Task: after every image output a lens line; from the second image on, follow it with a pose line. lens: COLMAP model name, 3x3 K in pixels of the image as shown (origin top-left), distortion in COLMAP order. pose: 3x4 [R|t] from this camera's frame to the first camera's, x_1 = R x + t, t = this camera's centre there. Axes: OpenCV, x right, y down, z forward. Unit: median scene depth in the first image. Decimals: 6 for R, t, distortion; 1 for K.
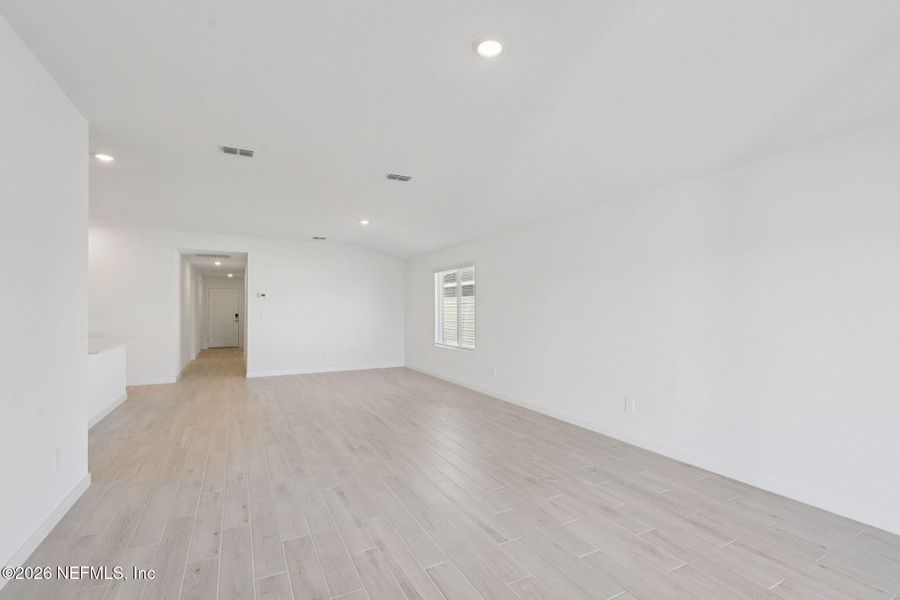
lens RADIAL K [[407.2, 0, 453.5], [0, 407.2, 306.7], [0, 0, 1]] dist [0.002993, -0.001291]
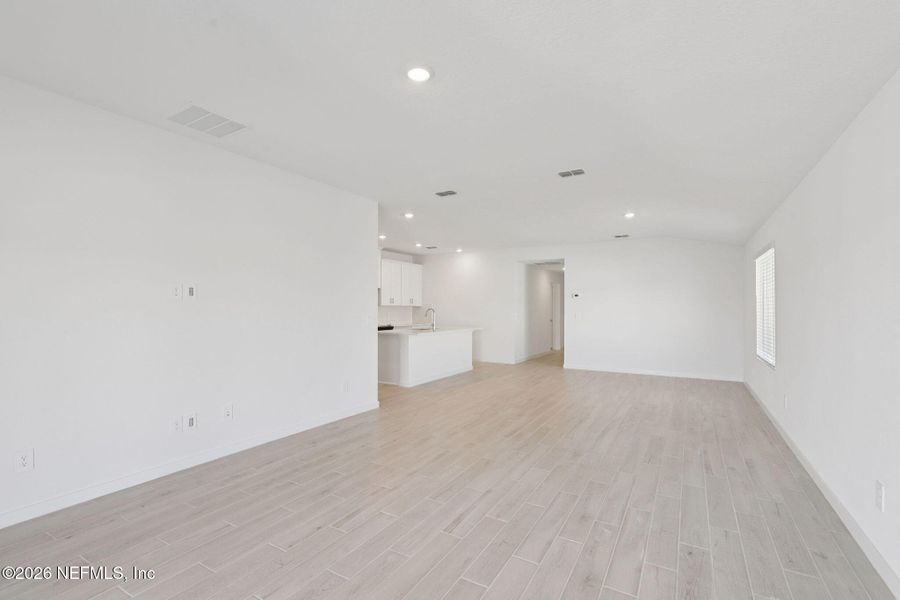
lens RADIAL K [[407.2, 0, 452.6], [0, 407.2, 298.4], [0, 0, 1]] dist [0.002993, -0.001291]
pose [[0.526579, -0.016773, -0.849961, 0.616121], [0.001904, 0.999826, -0.018551, 0.000207], [0.850124, 0.008150, 0.526519, 0.277346]]
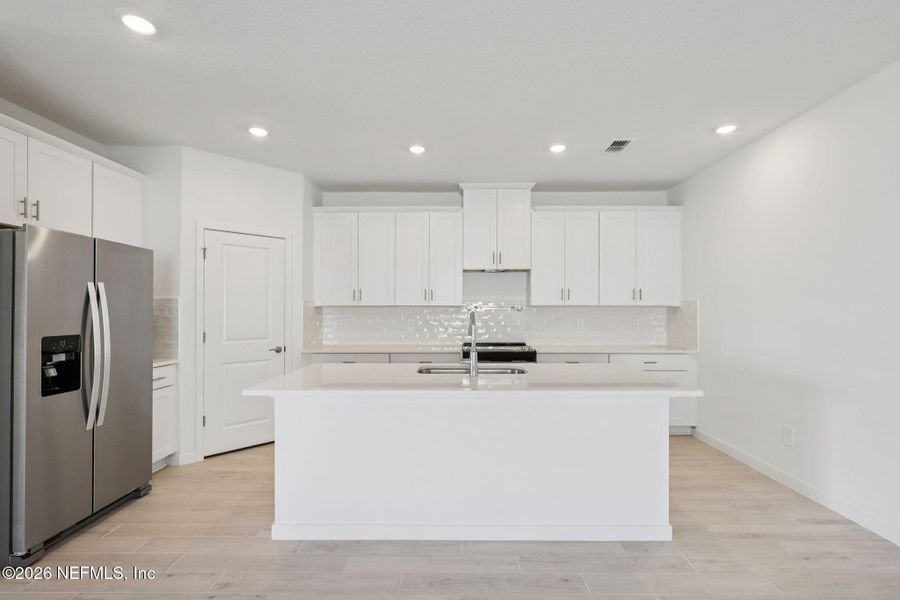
lens RADIAL K [[407.2, 0, 457.4], [0, 407.2, 307.6], [0, 0, 1]] dist [0.002993, -0.001291]
pose [[-0.472359, -0.001275, -0.881405, -0.567183], [0.006072, 0.999971, -0.004701, 0.008428], [0.881385, -0.007572, -0.472338, 1.573291]]
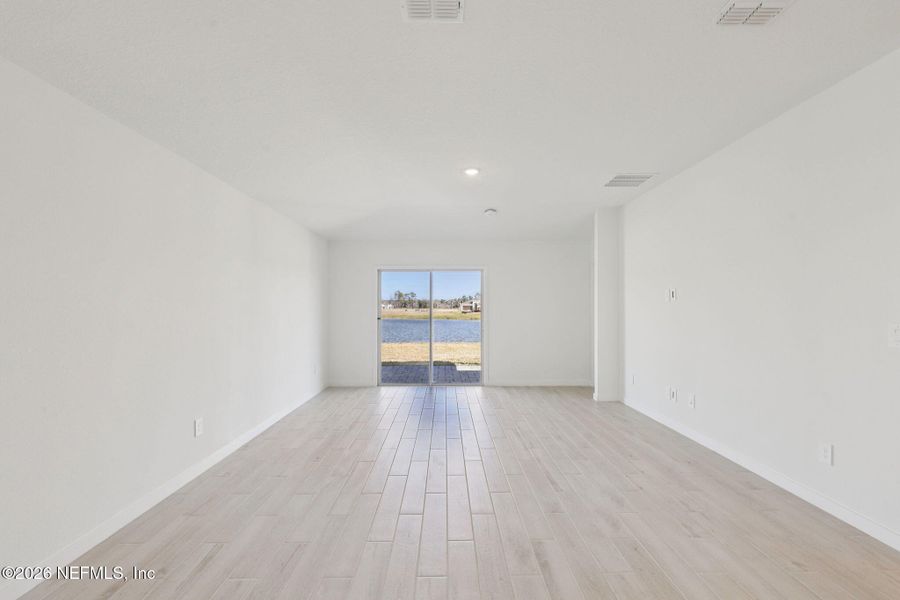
lens RADIAL K [[407.2, 0, 454.2], [0, 407.2, 302.7], [0, 0, 1]] dist [0.002993, -0.001291]
pose [[-0.893067, 0.006029, 0.449882, -0.395459], [-0.001305, 0.999871, -0.015991, 0.010239], [-0.449921, -0.014868, -0.892945, 1.556625]]
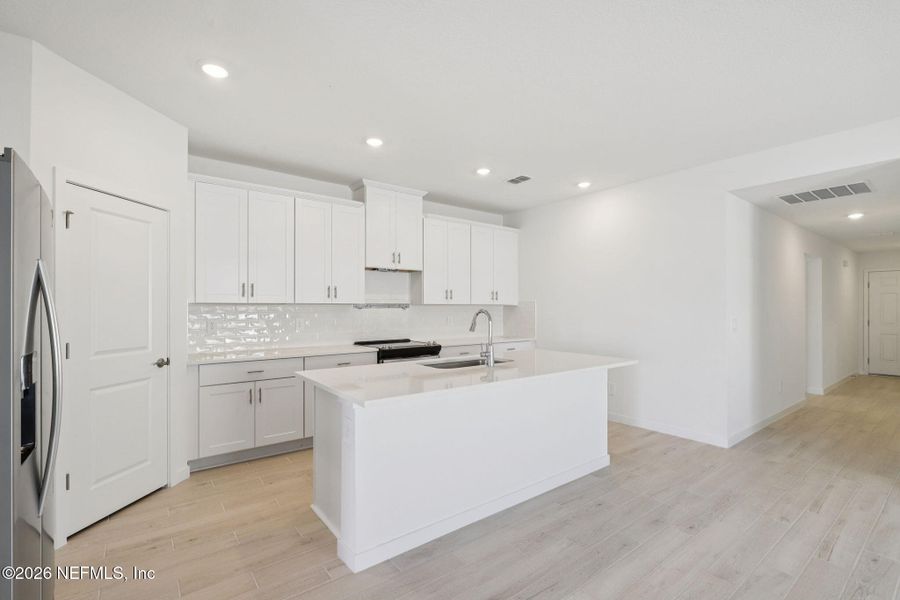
lens RADIAL K [[407.2, 0, 451.0], [0, 407.2, 306.1], [0, 0, 1]] dist [0.002993, -0.001291]
pose [[0.169354, -0.001469, -0.985554, -0.431985], [0.004301, 0.999990, -0.000752, 0.005879], [0.985546, -0.004112, 0.169359, 1.075047]]
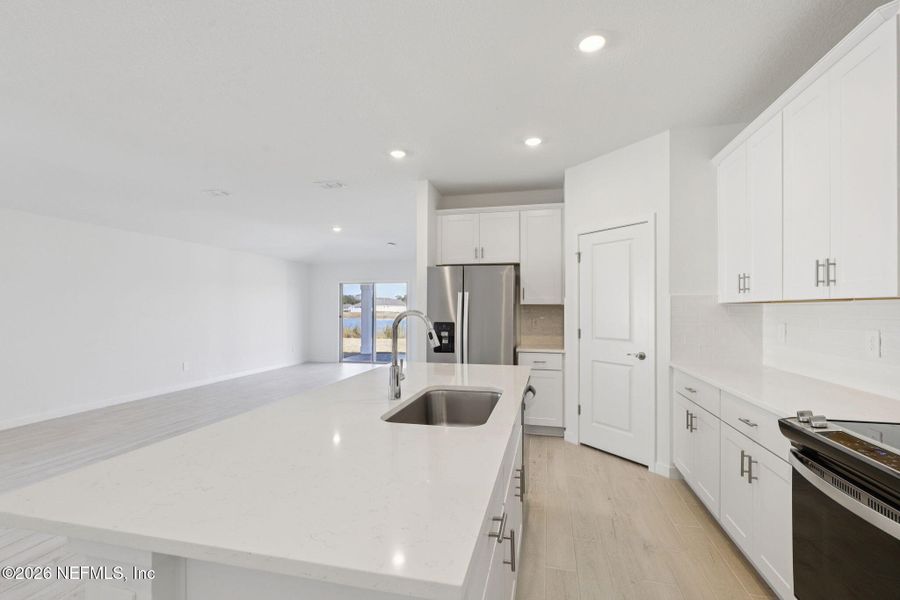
lens RADIAL K [[407.2, 0, 452.4], [0, 407.2, 305.7], [0, 0, 1]] dist [0.002993, -0.001291]
pose [[-0.749581, 0.007056, 0.661876, -1.551707], [-0.001345, 0.999925, -0.012184, 0.011562], [-0.661912, -0.010023, -0.749515, 1.600753]]
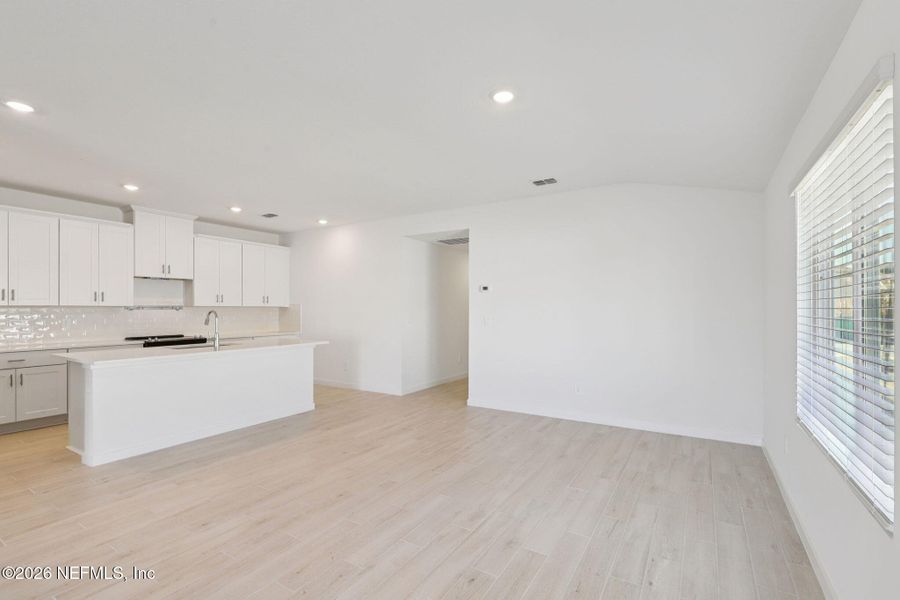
lens RADIAL K [[407.2, 0, 452.5], [0, 407.2, 307.6], [0, 0, 1]] dist [0.002993, -0.001291]
pose [[0.506561, -0.001957, -0.862202, 0.187934], [0.006064, 0.999981, 0.001294, 0.007558], [0.862183, -0.005884, 0.506563, 1.269956]]
